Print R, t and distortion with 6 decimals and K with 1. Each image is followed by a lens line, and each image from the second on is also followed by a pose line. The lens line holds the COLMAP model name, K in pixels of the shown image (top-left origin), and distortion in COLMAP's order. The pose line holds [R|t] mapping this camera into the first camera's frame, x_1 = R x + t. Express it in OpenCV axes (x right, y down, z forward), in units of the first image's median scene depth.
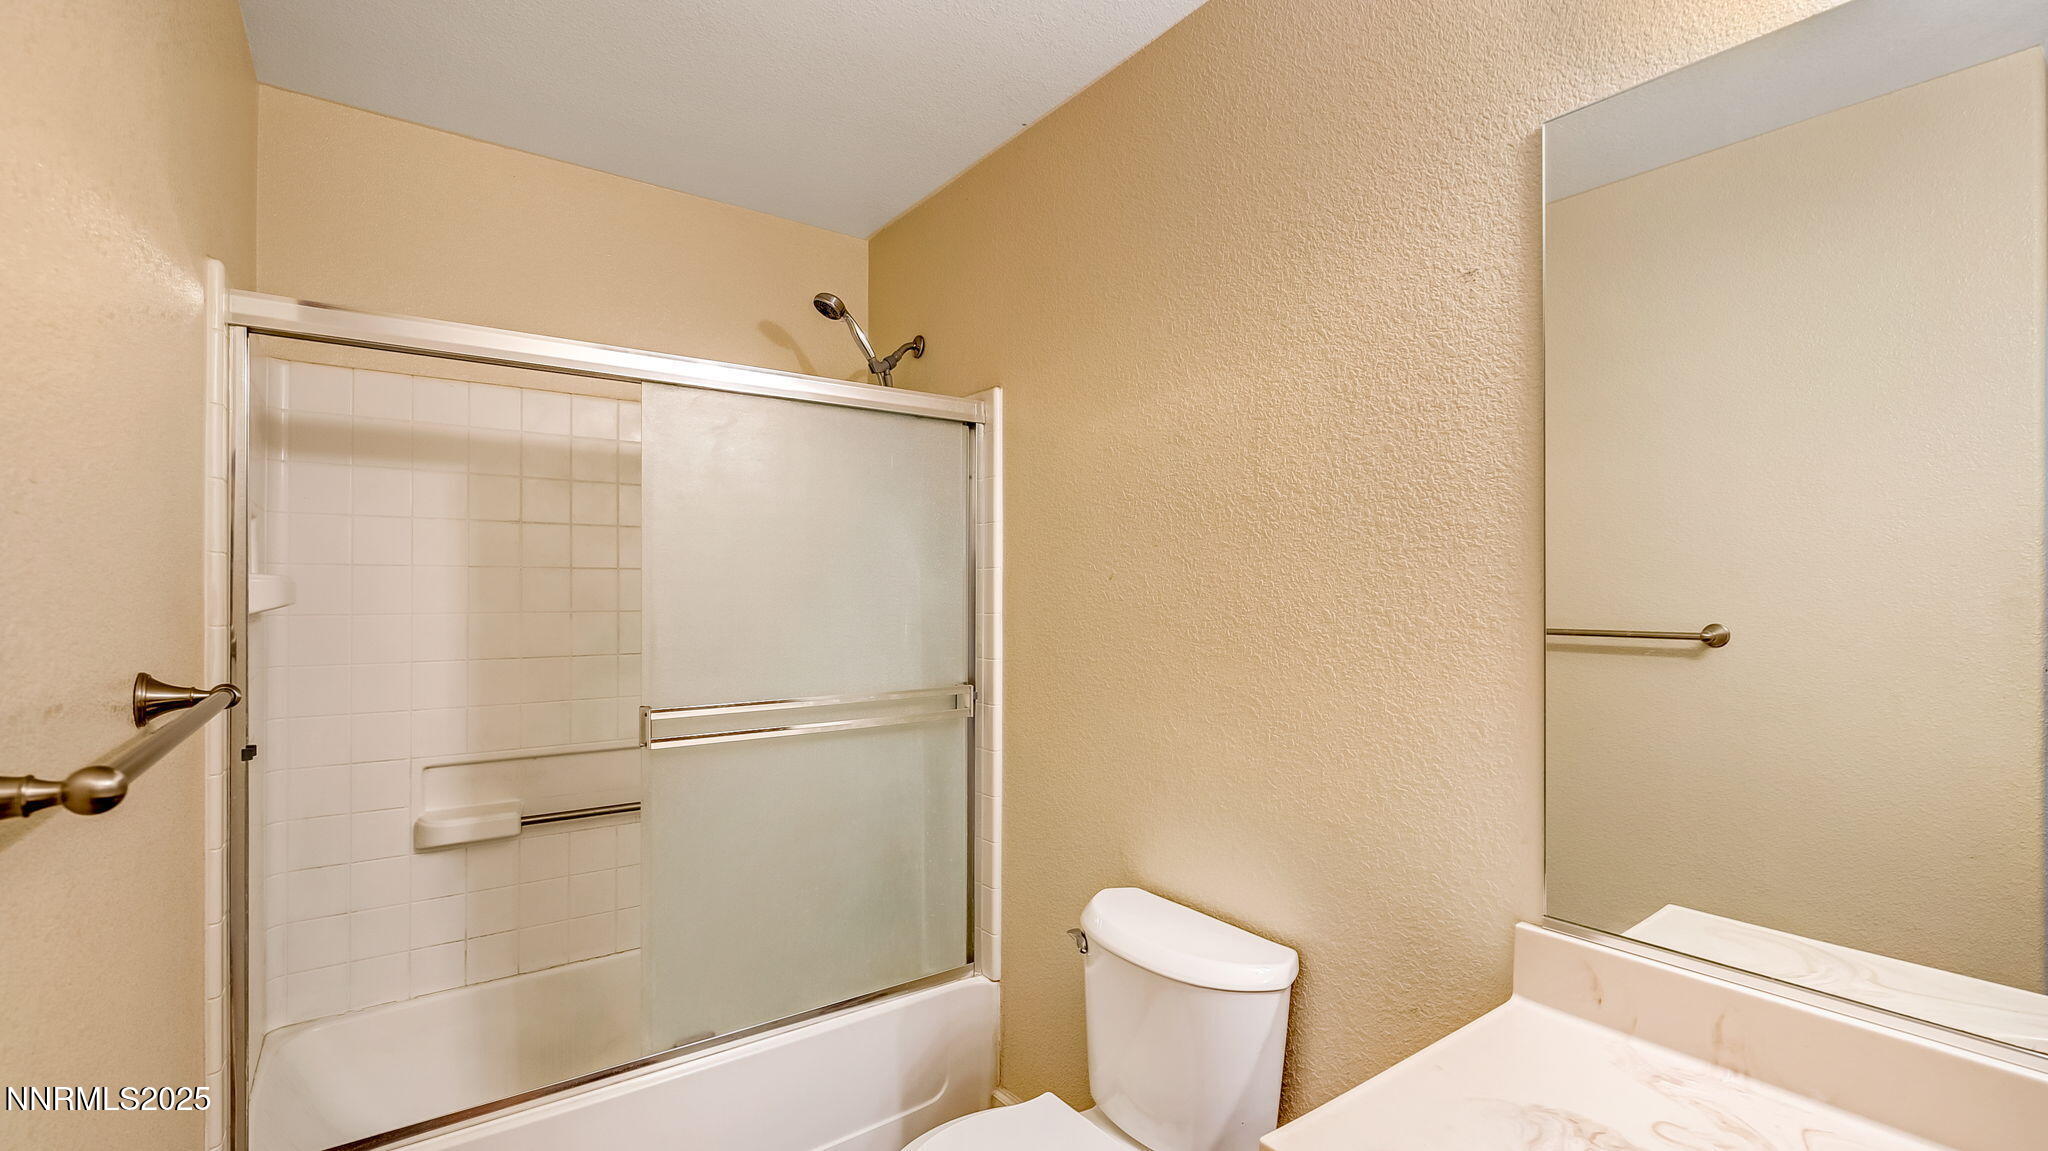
lens RADIAL K [[909.5, 0, 1024.7], [0, 909.5, 600.5], [0, 0, 1]] dist [-0.001101, -0.000151]
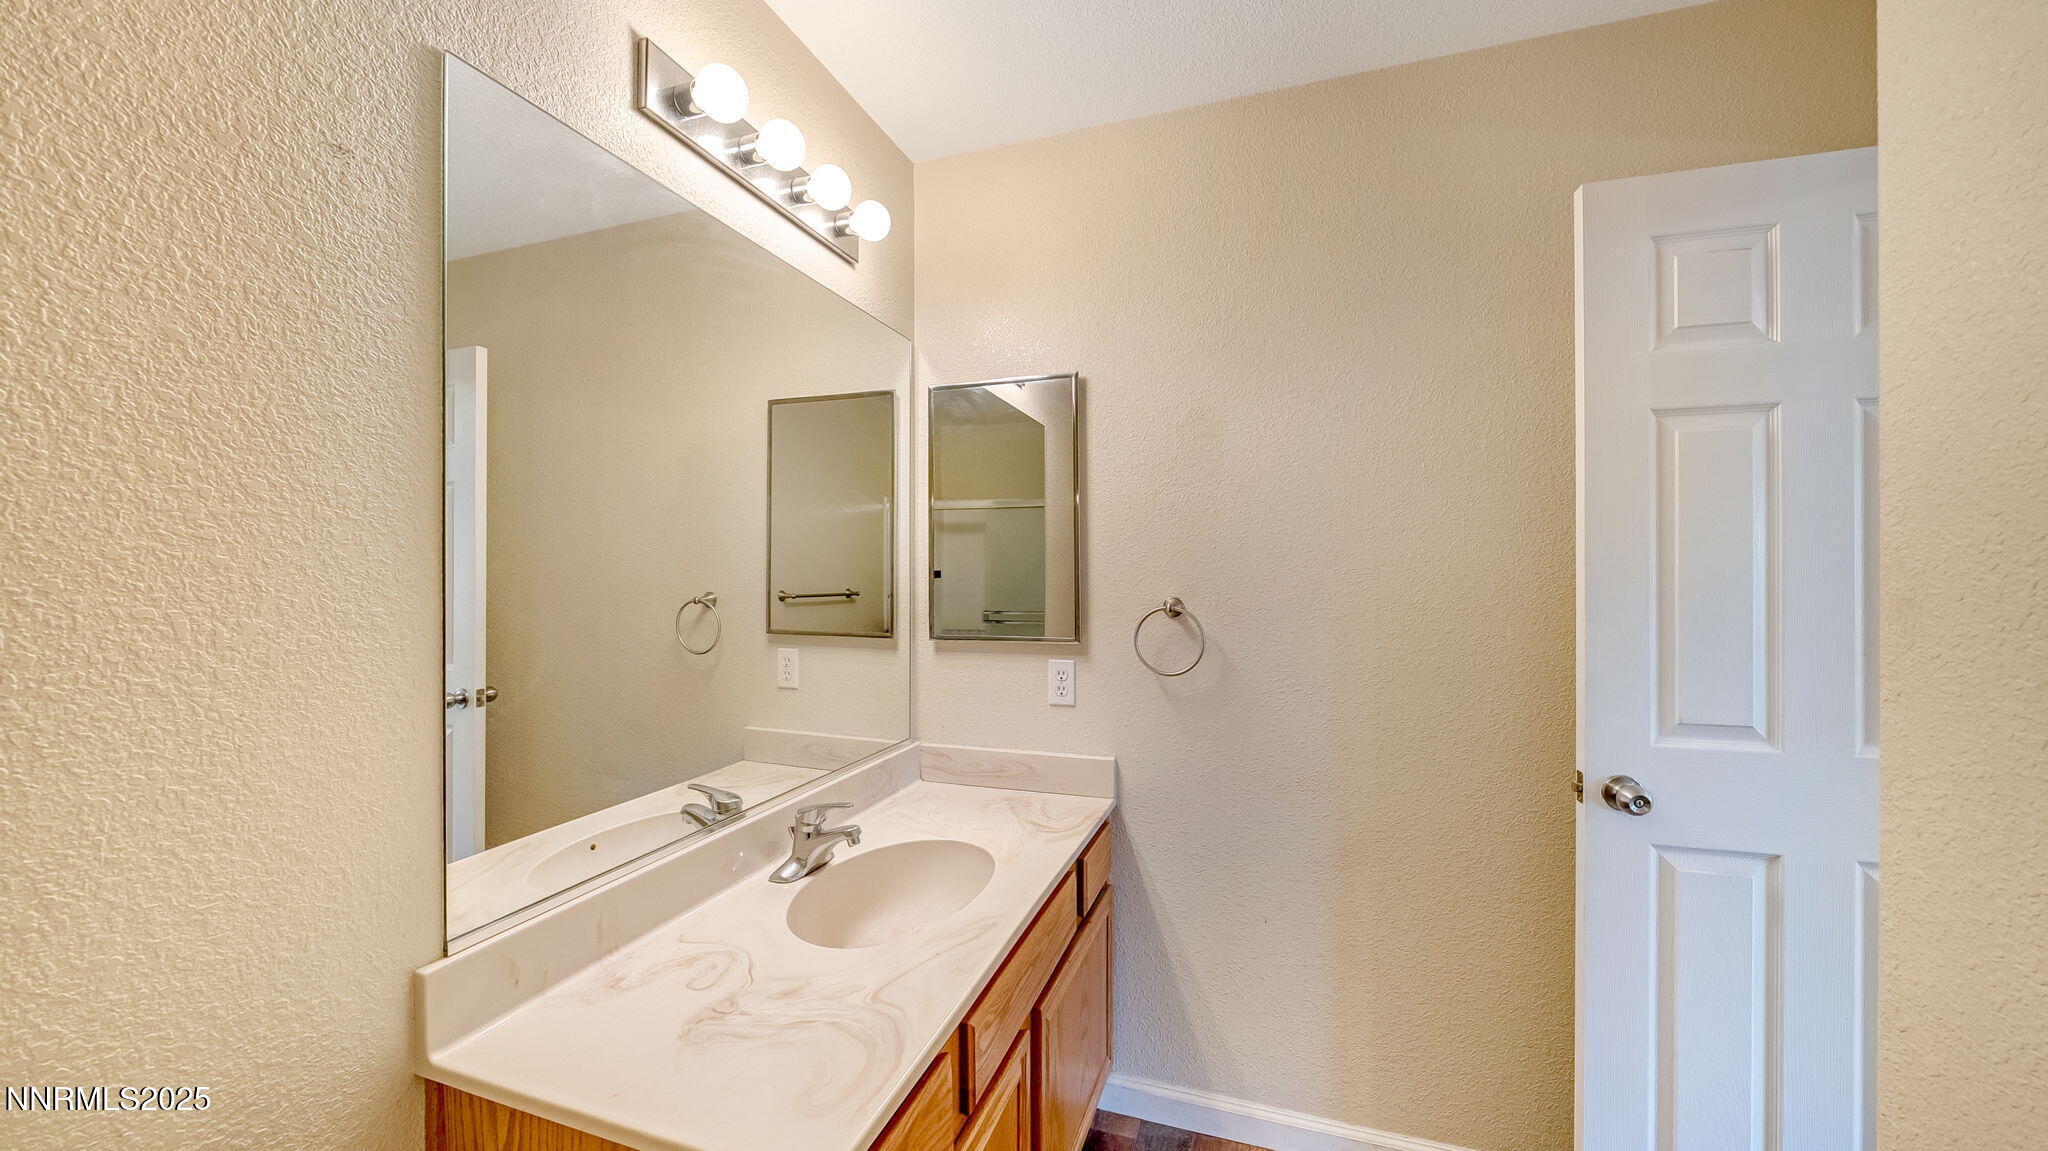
lens RADIAL K [[726.4, 0, 1030.0], [0, 726.4, 582.6], [0, 0, 1]] dist [-0.000616, -0.000141]
pose [[-0.564326, -0.010687, 0.825483, -0.299925], [0.012915, 0.999680, 0.021772, -0.012484], [-0.825451, 0.022948, -0.564007, 0.828697]]
